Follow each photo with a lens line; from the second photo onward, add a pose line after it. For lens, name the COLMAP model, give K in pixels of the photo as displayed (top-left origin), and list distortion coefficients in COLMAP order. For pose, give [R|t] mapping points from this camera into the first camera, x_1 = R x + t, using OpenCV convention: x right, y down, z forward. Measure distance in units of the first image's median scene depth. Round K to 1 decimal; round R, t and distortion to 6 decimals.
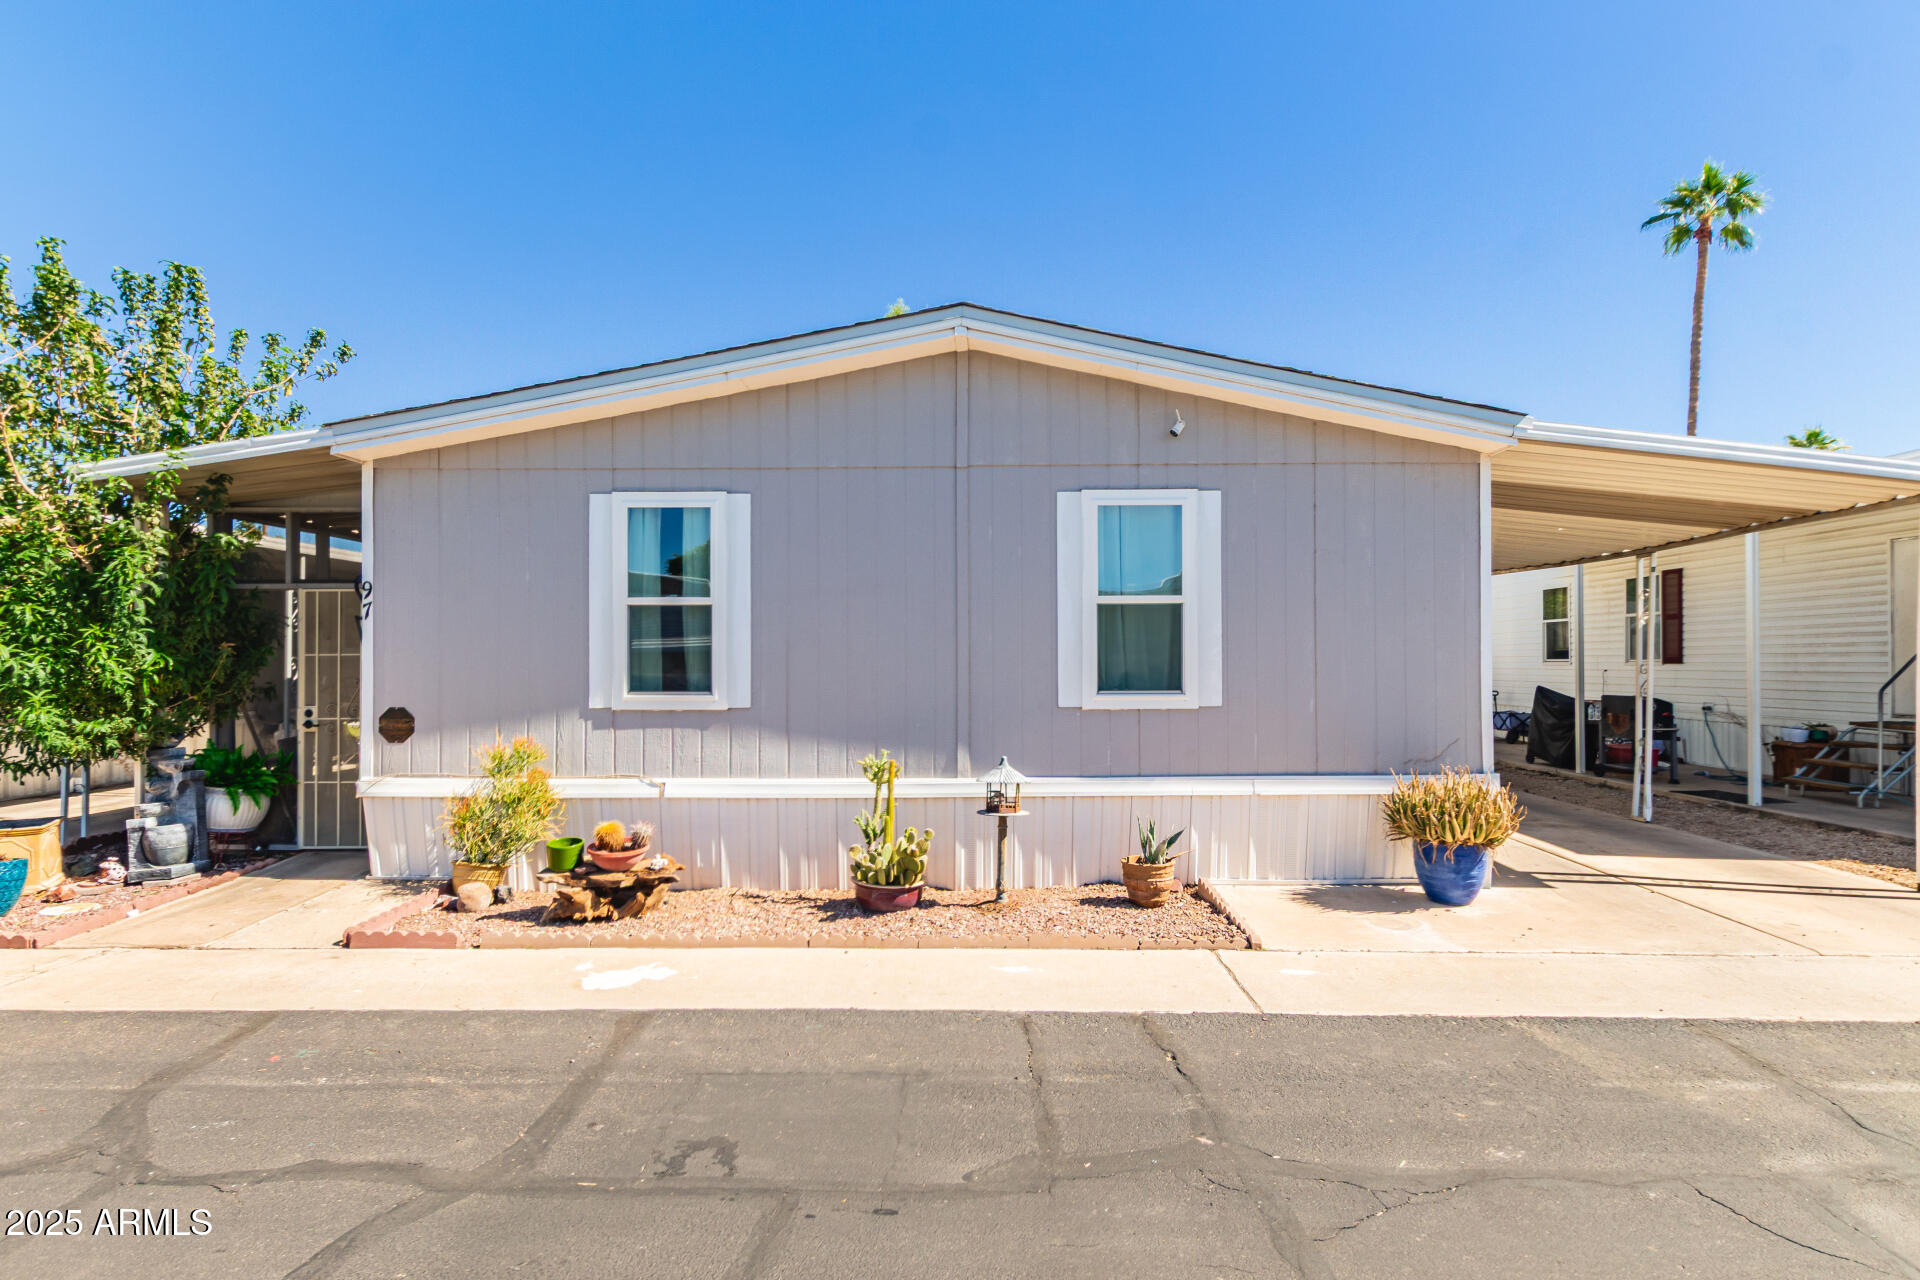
lens RADIAL K [[900.2, 0, 957.2], [0, 900.2, 652.2], [0, 0, 1]] dist [0.000130, -0.000020]
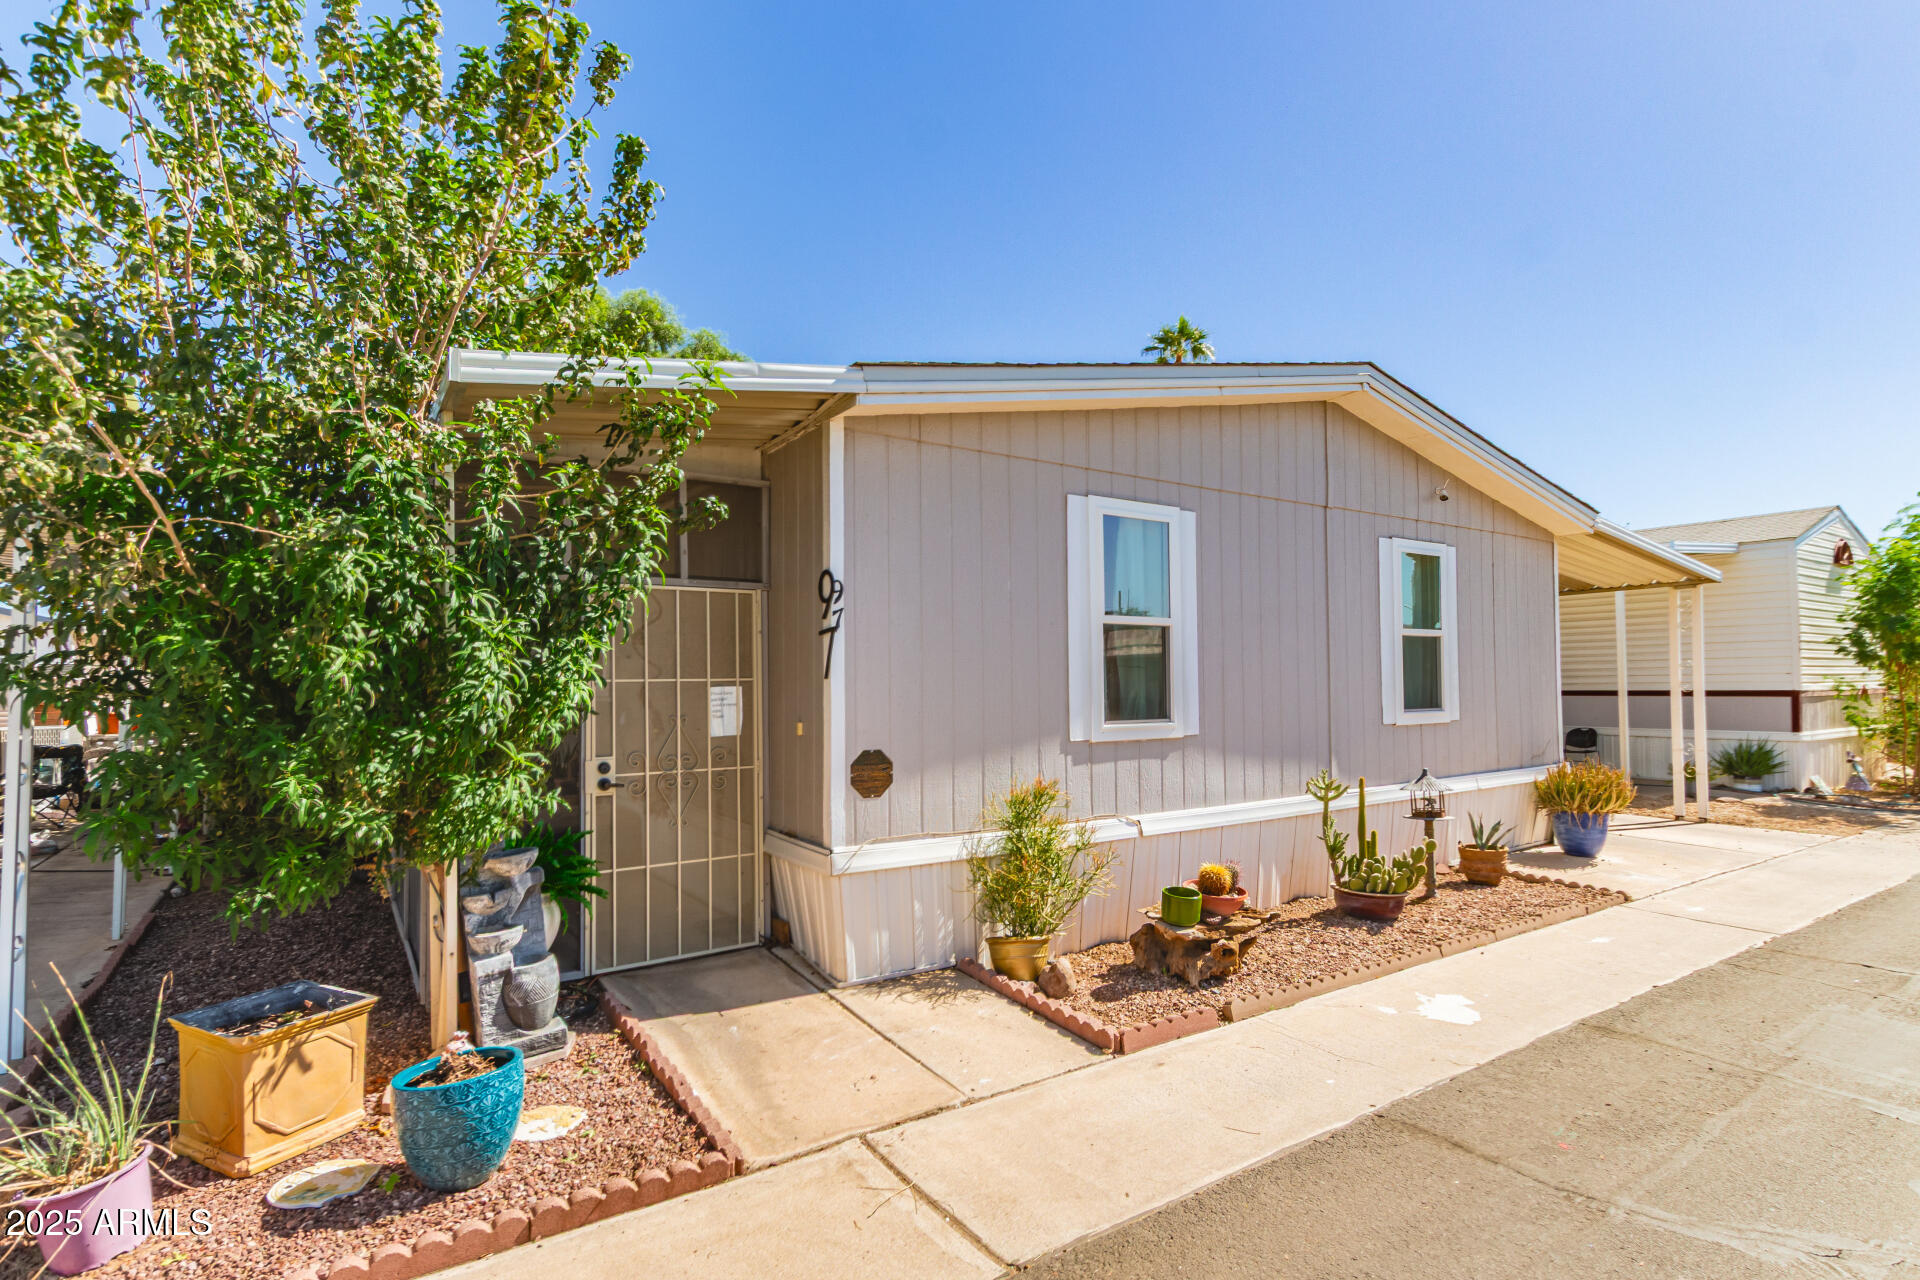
lens RADIAL K [[900.2, 0, 957.2], [0, 900.2, 652.2], [0, 0, 1]] dist [0.000130, -0.000020]
pose [[0.838457, 0.014615, 0.544772, -0.973277], [0.000666, 0.999612, -0.027843, 0.000944], [-0.544968, 0.023708, 0.838122, 0.332076]]
